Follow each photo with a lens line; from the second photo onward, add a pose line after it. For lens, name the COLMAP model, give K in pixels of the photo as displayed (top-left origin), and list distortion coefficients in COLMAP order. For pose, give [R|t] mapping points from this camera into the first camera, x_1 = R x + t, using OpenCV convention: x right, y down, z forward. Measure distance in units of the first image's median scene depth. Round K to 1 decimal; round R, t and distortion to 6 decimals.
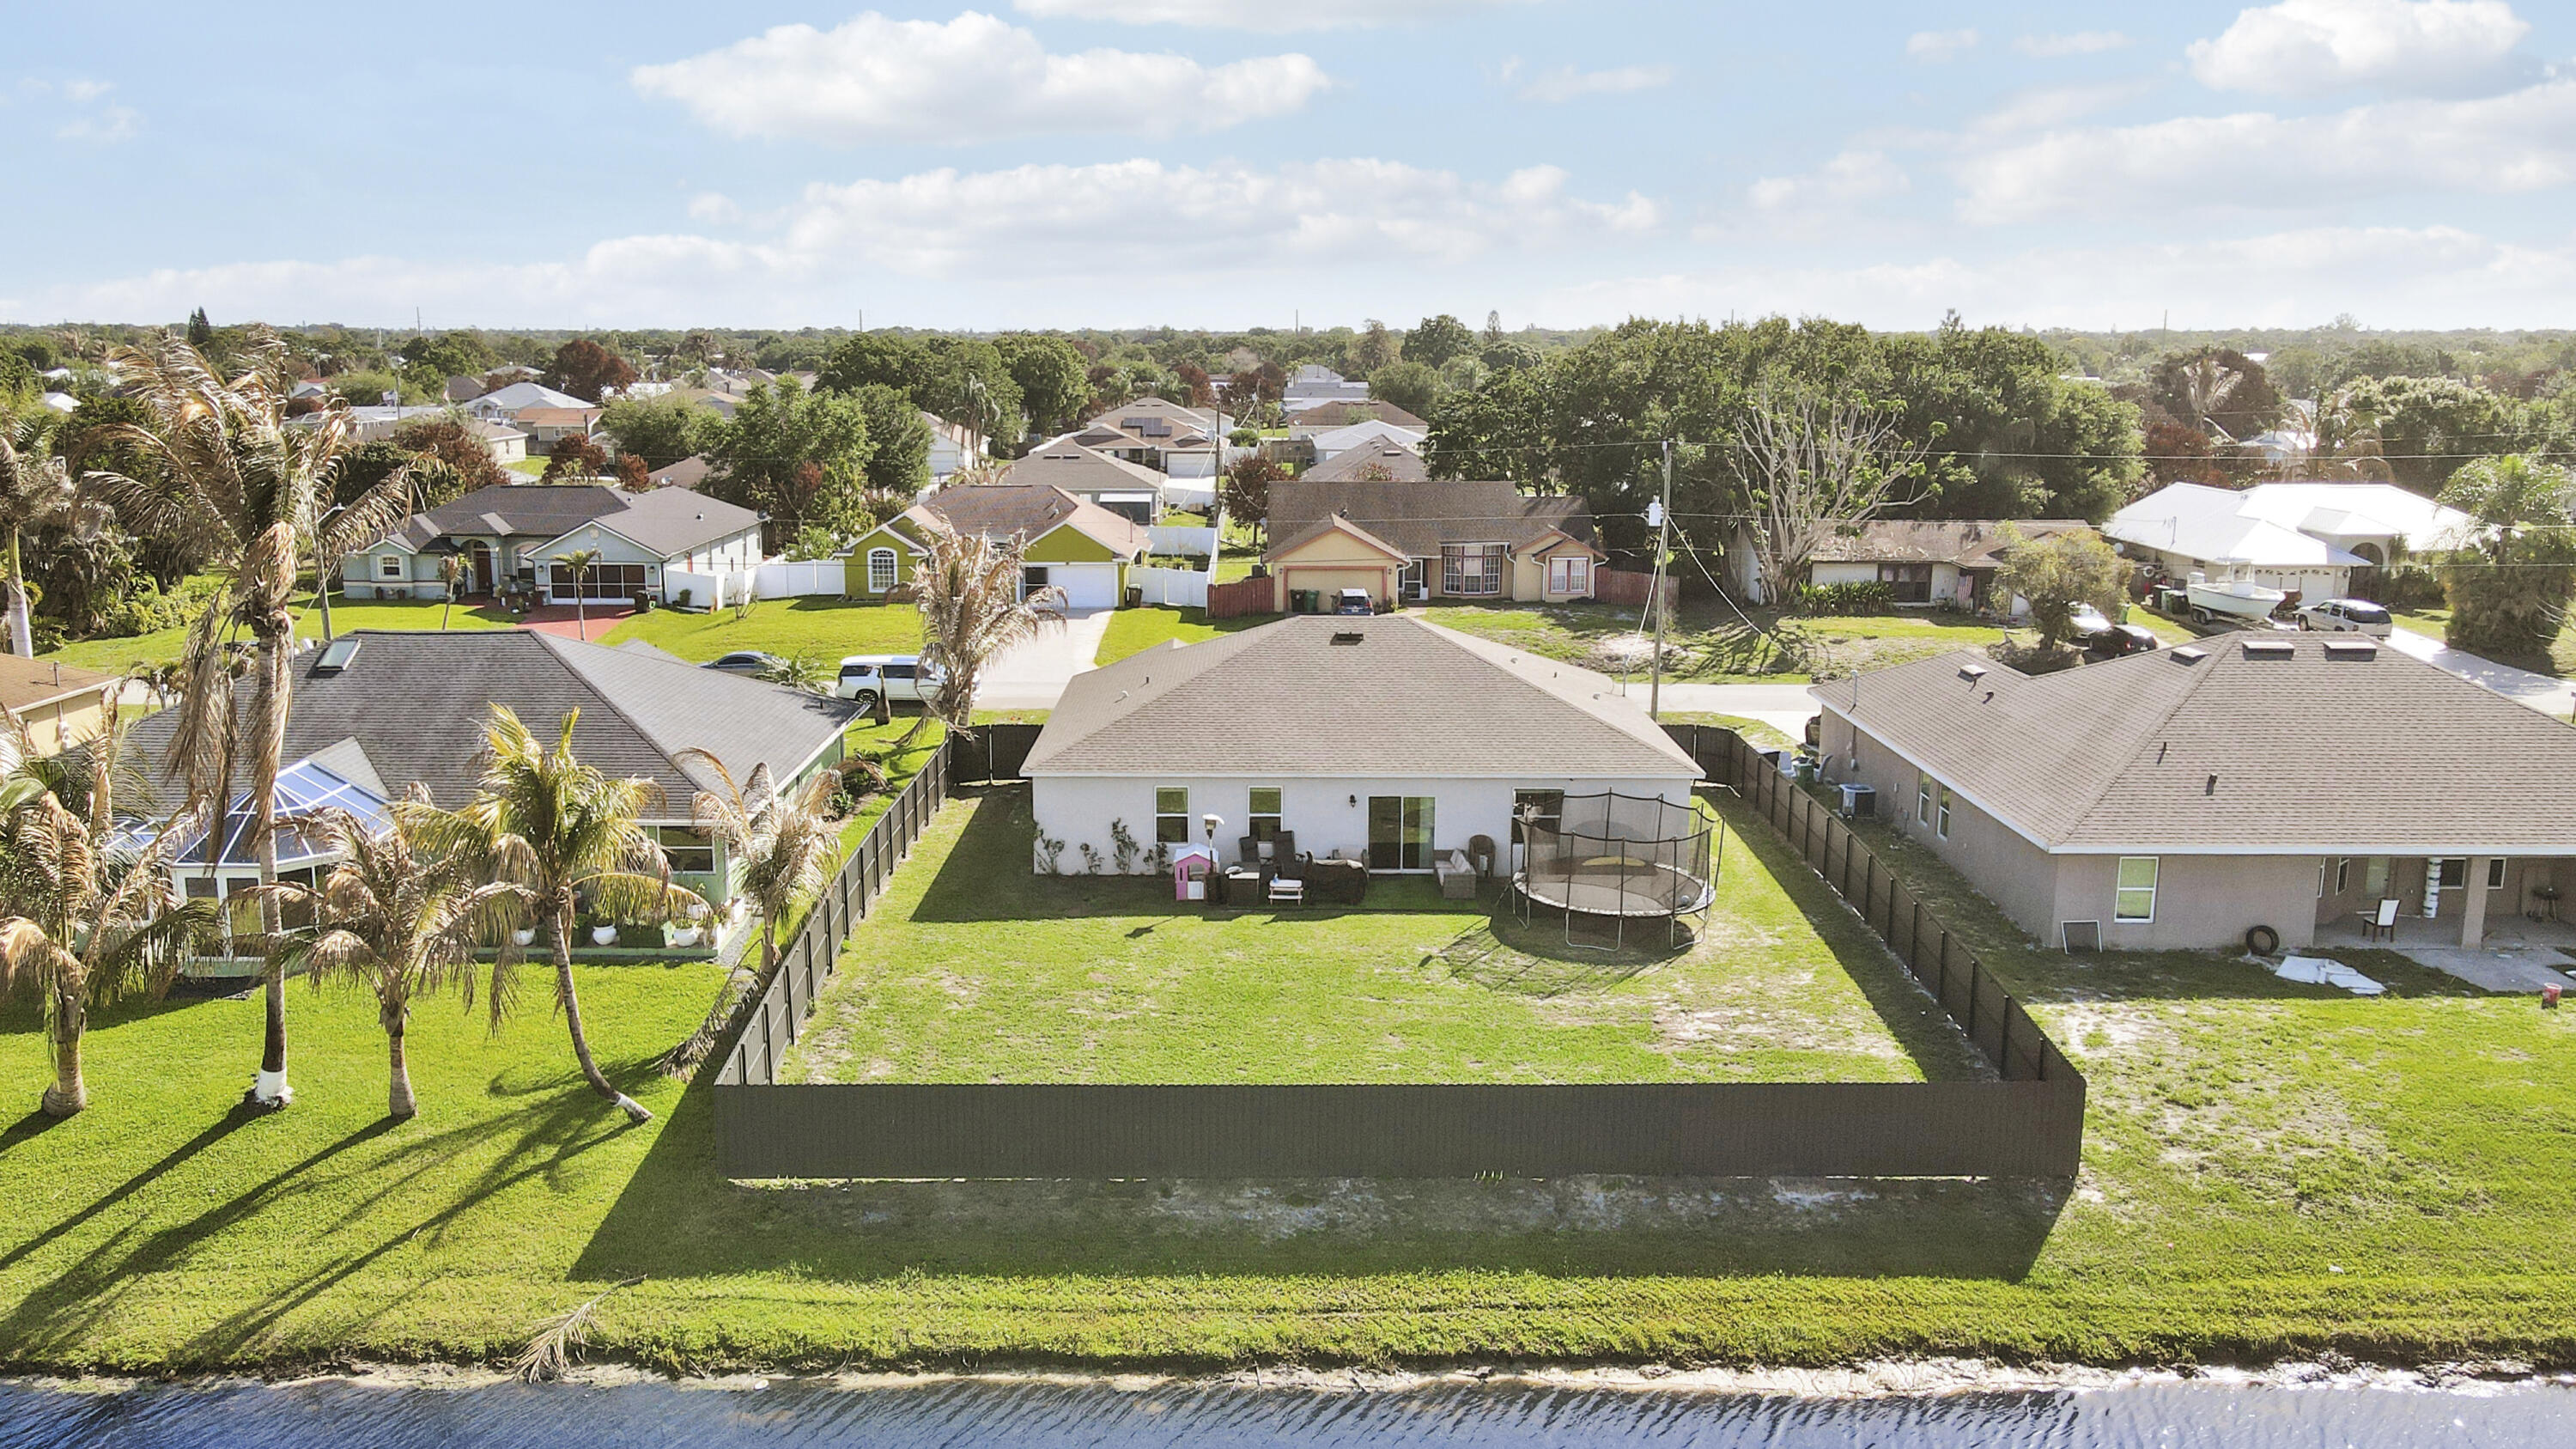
lens RADIAL K [[1991.8, 0, 1288.0], [0, 1991.8, 724.5], [0, 0, 1]] dist [-0.028652, 0.002789]
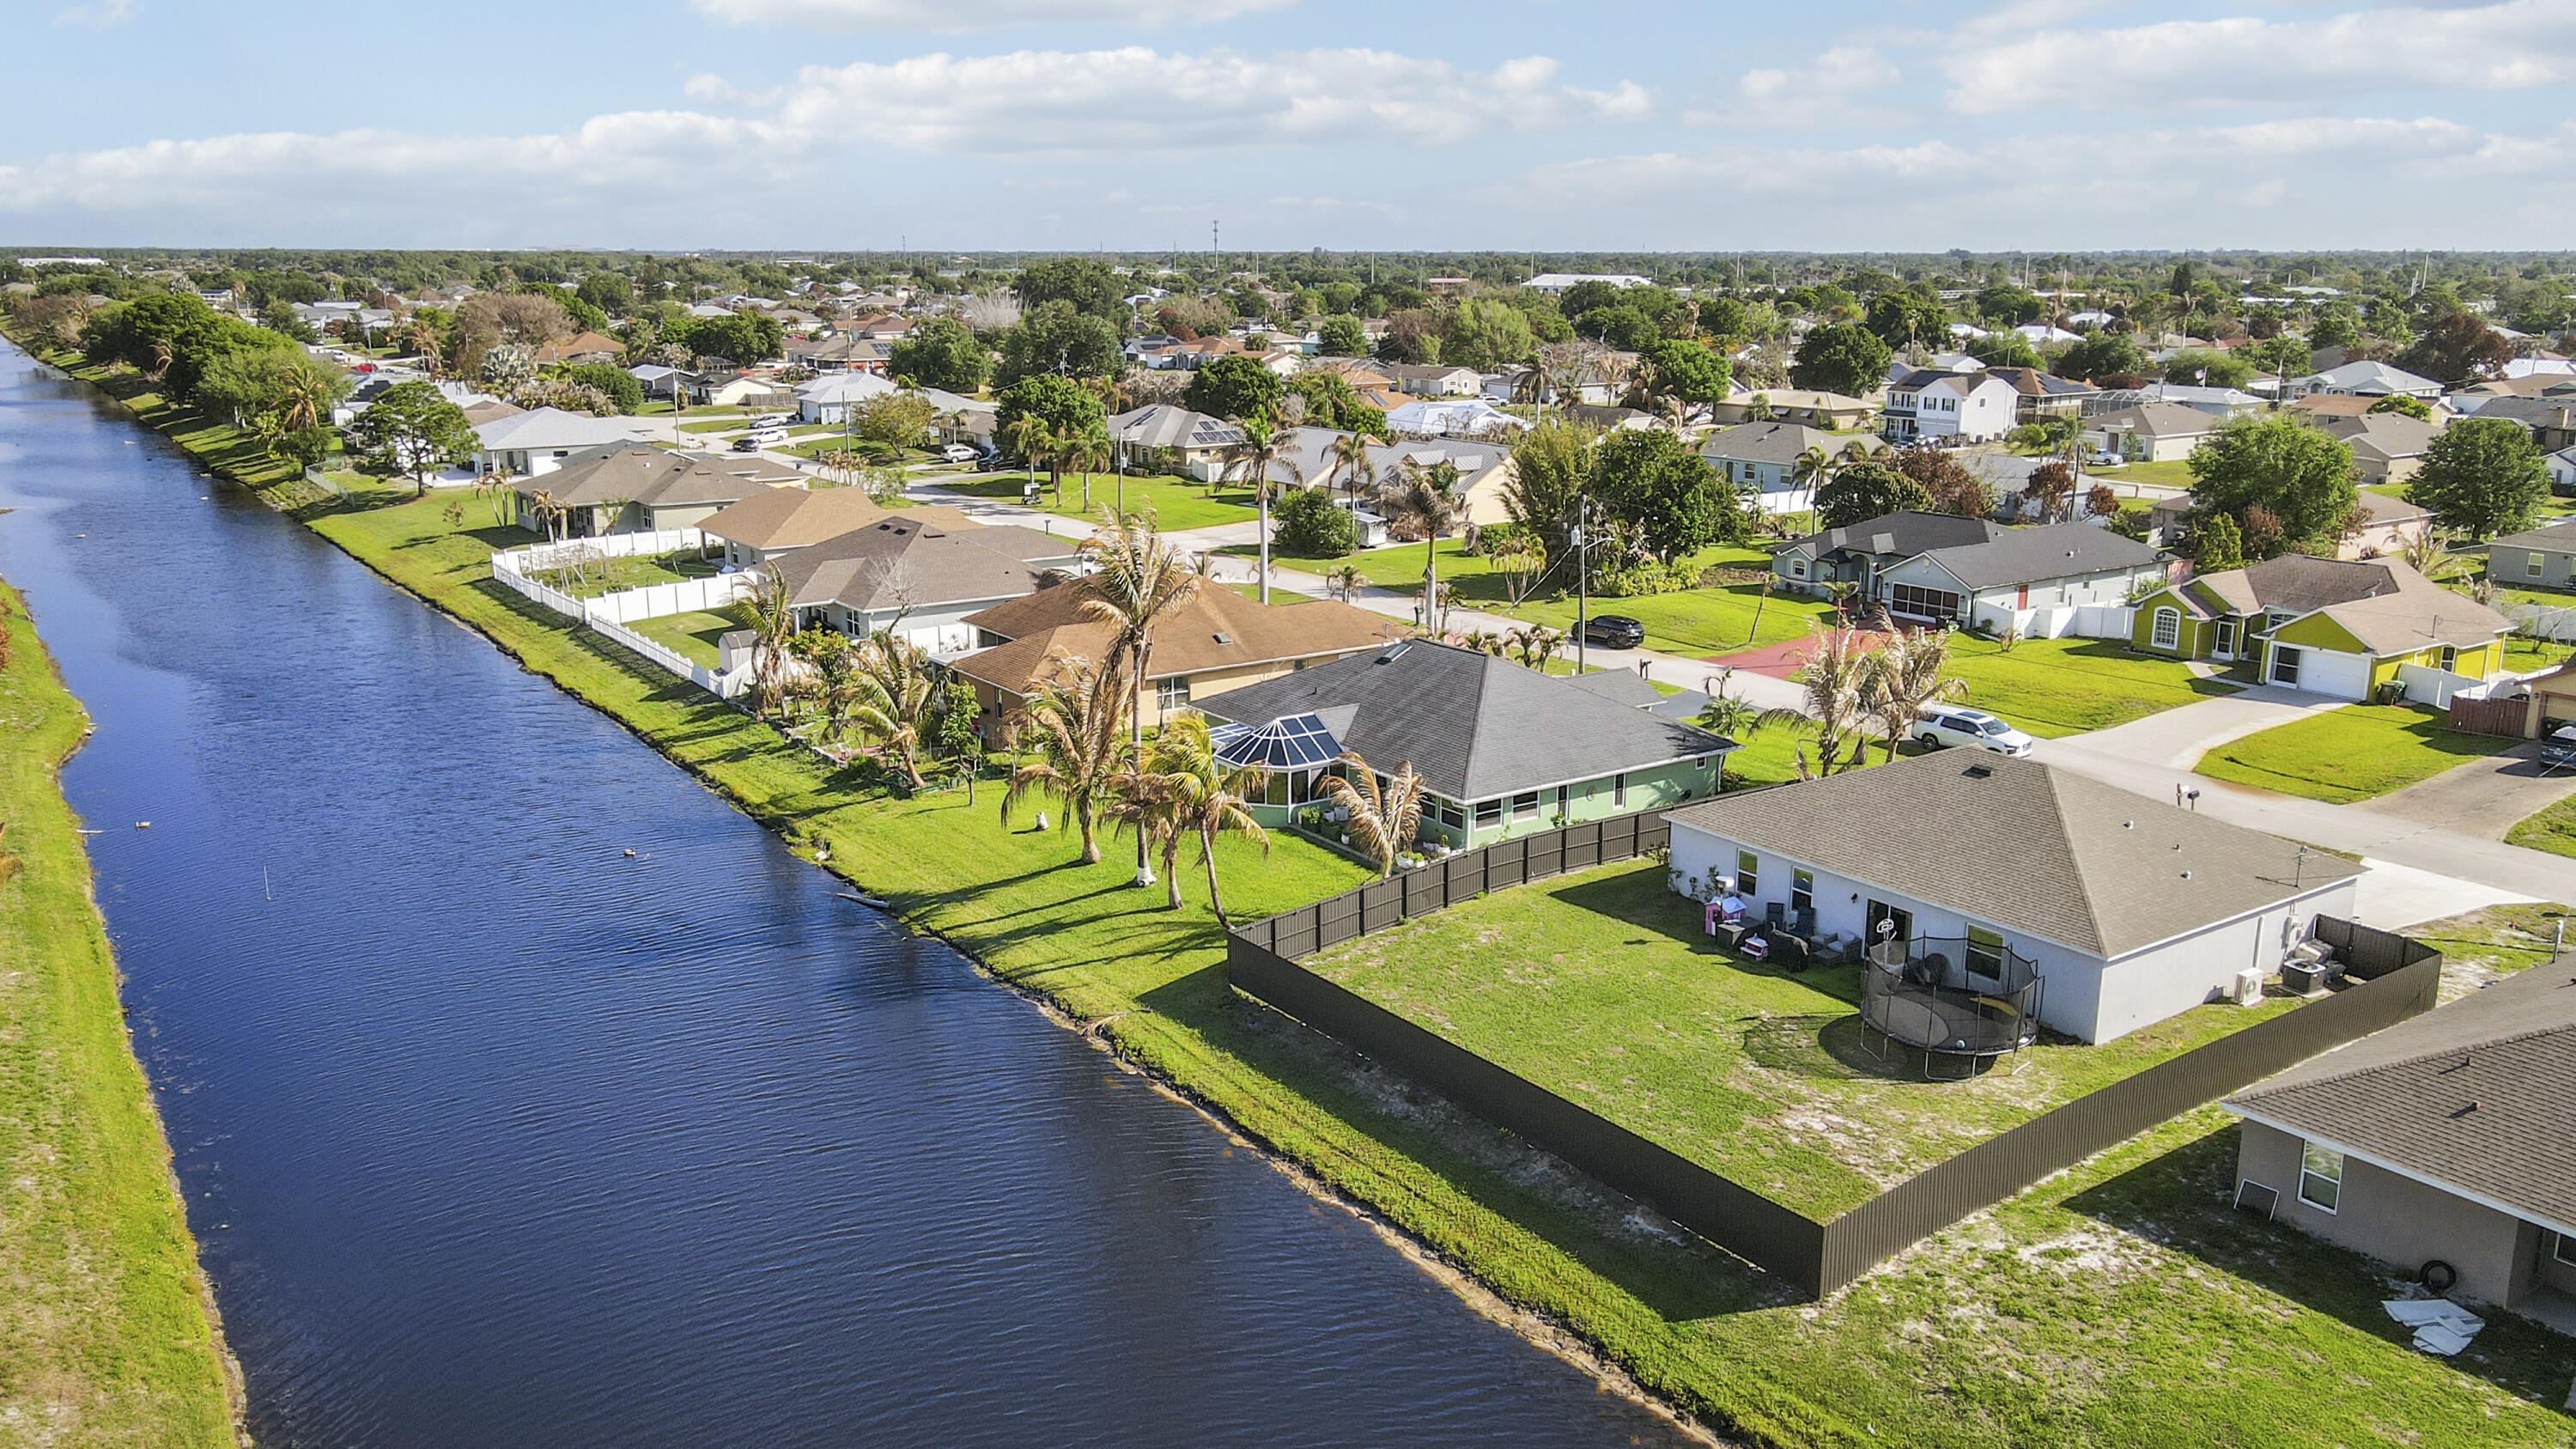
lens RADIAL K [[1991.8, 0, 1288.0], [0, 1991.8, 724.5], [0, 0, 1]] dist [-0.028652, 0.002789]
pose [[0.562261, 0.190086, -0.804817, 1.257147], [-0.158645, 0.979941, 0.120615, -0.249401], [0.811600, 0.059863, 0.581139, -0.032708]]
